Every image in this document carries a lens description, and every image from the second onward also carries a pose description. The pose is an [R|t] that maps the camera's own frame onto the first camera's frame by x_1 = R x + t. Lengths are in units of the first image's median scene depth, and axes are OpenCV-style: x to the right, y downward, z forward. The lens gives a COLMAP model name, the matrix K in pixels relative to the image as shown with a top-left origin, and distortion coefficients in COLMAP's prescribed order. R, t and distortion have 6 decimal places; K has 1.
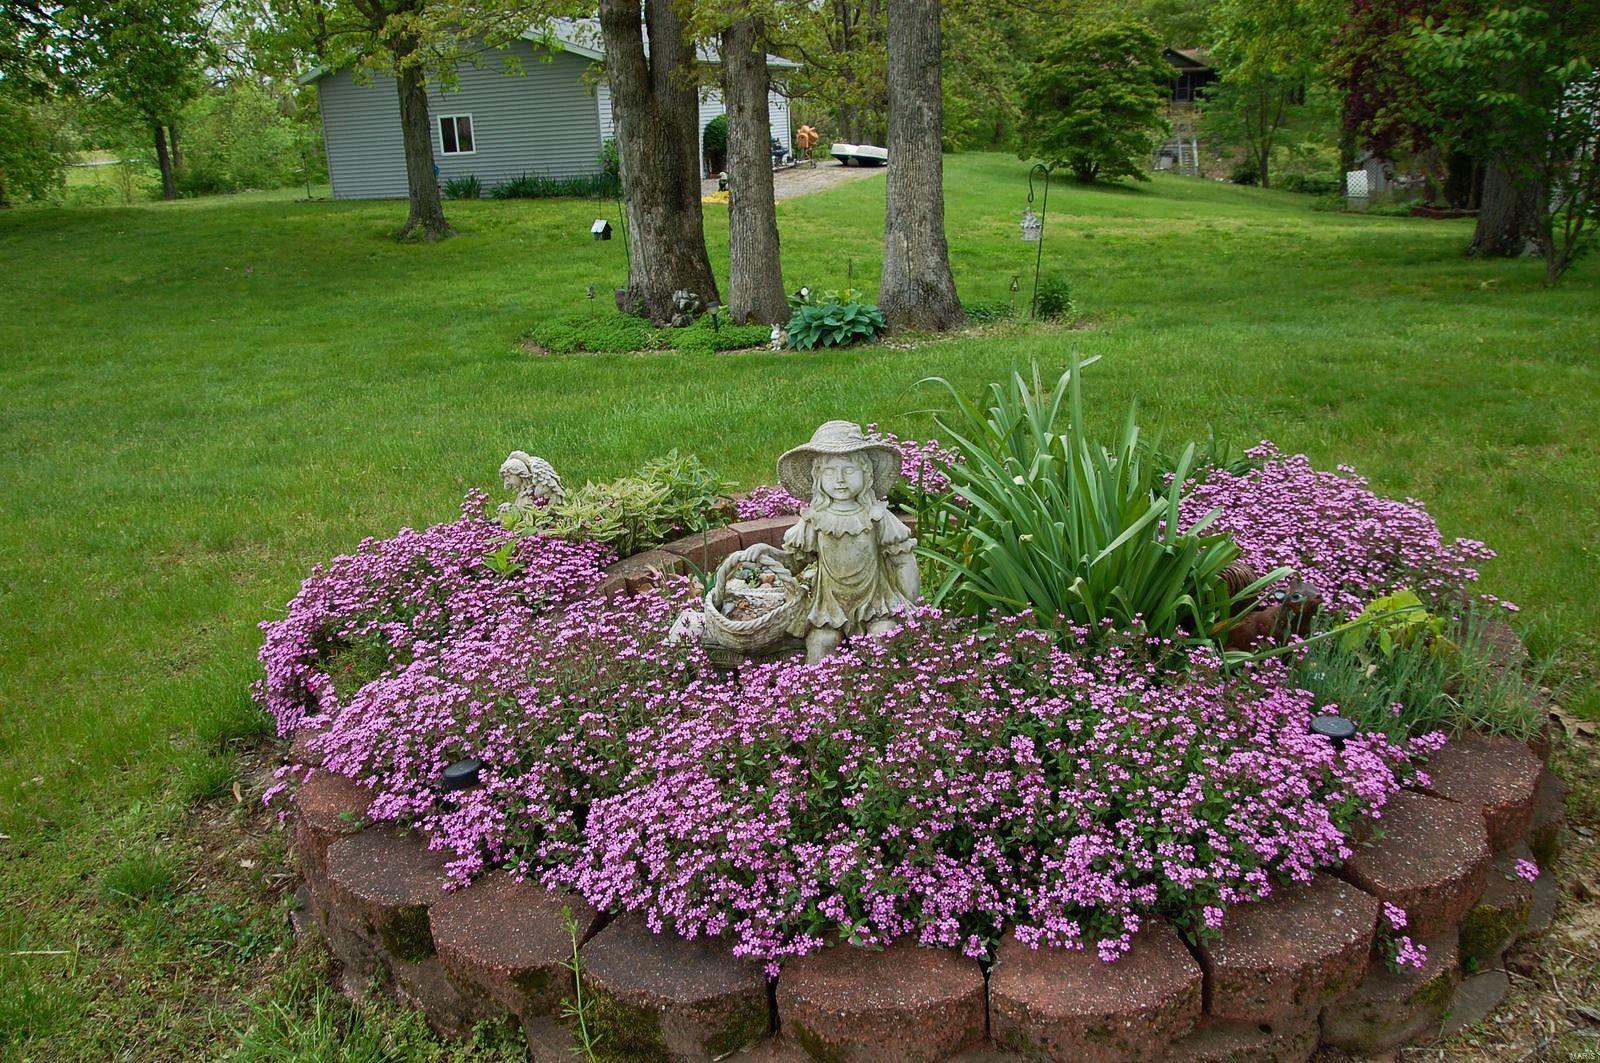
lens RADIAL K [[1273.3, 0, 748.2], [0, 1273.3, 562.6], [0, 0, 1]] dist [-0.134455, 0.077503]
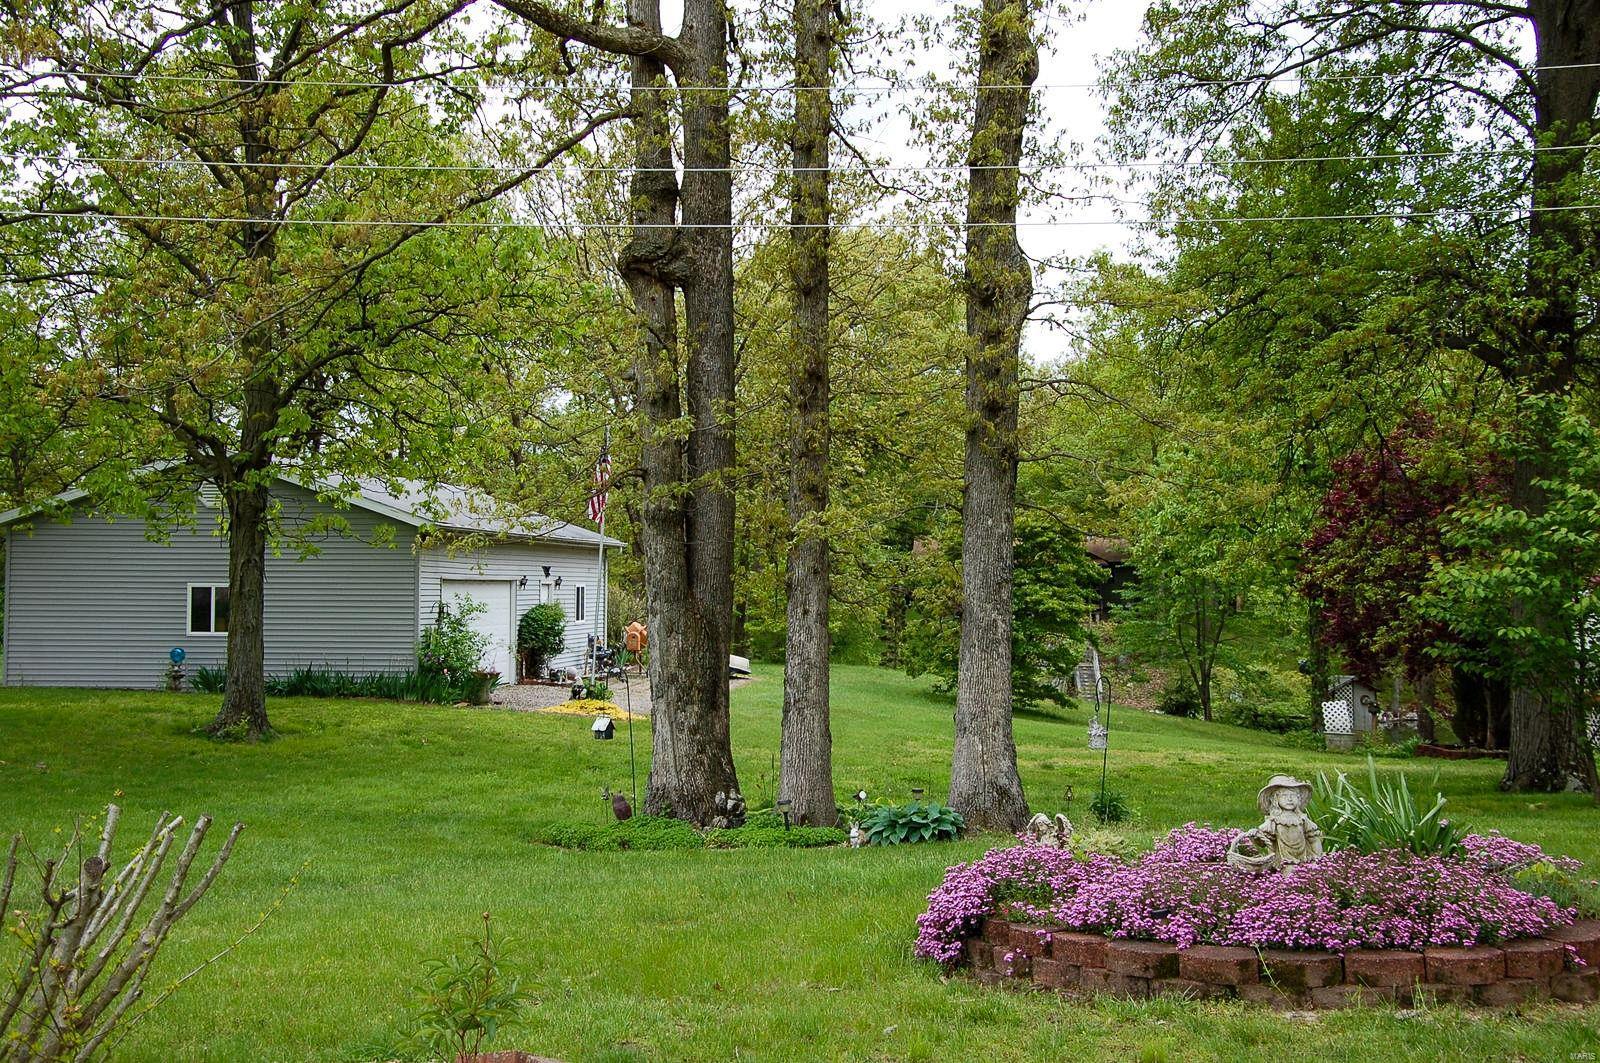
lens RADIAL K [[1885.3, 0, 811.8], [0, 1885.3, 532.9], [0, 0, 1]] dist [0.149269, 0.000000]
pose [[0.982131, 0.057868, 0.179081, -0.245291], [0.013209, 0.928011, -0.372319, 0.131151], [-0.187734, 0.368031, 0.910664, -0.370227]]
